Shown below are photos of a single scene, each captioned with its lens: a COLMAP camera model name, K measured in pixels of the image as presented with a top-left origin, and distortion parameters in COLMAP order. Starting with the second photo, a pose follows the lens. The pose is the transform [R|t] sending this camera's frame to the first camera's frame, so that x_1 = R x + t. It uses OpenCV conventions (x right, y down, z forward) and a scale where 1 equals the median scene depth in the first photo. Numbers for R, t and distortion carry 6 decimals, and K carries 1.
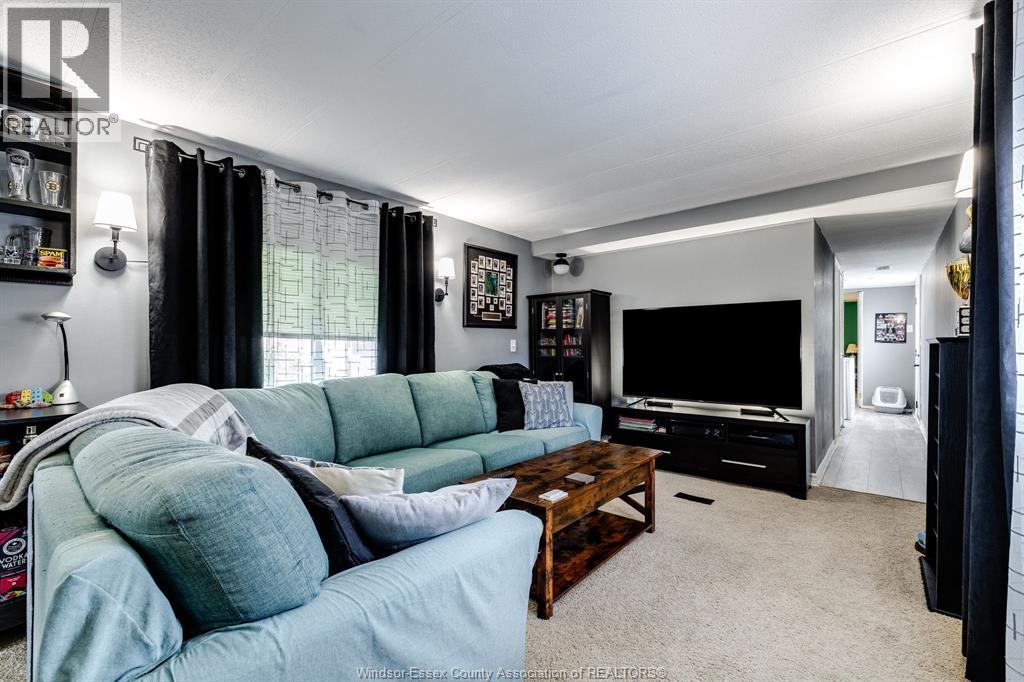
lens RADIAL K [[438.4, 0, 510.8], [0, 438.4, 345.2], [0, 0, 1]] dist [-0.001770, -0.000276]
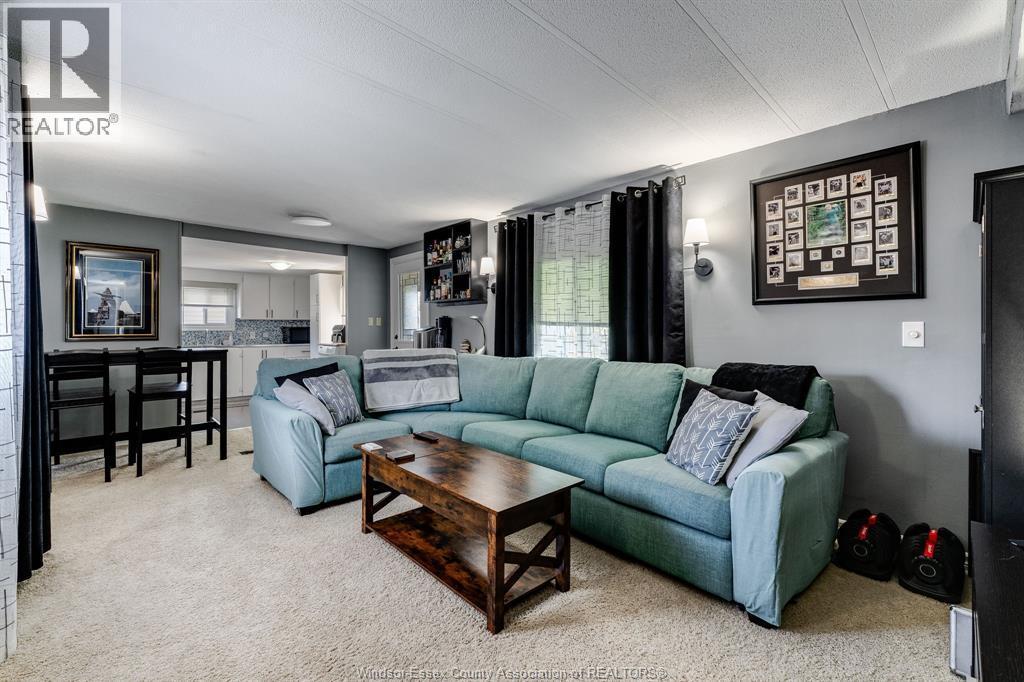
lens RADIAL K [[438.4, 0, 511.0], [0, 438.4, 331.5], [0, 0, 1]] dist [-0.001770, -0.000276]
pose [[-0.111783, 0.002753, -0.993729, 0.593798], [-0.005478, 0.999979, 0.003387, -0.000831], [0.993718, 0.005822, -0.111765, 0.692551]]
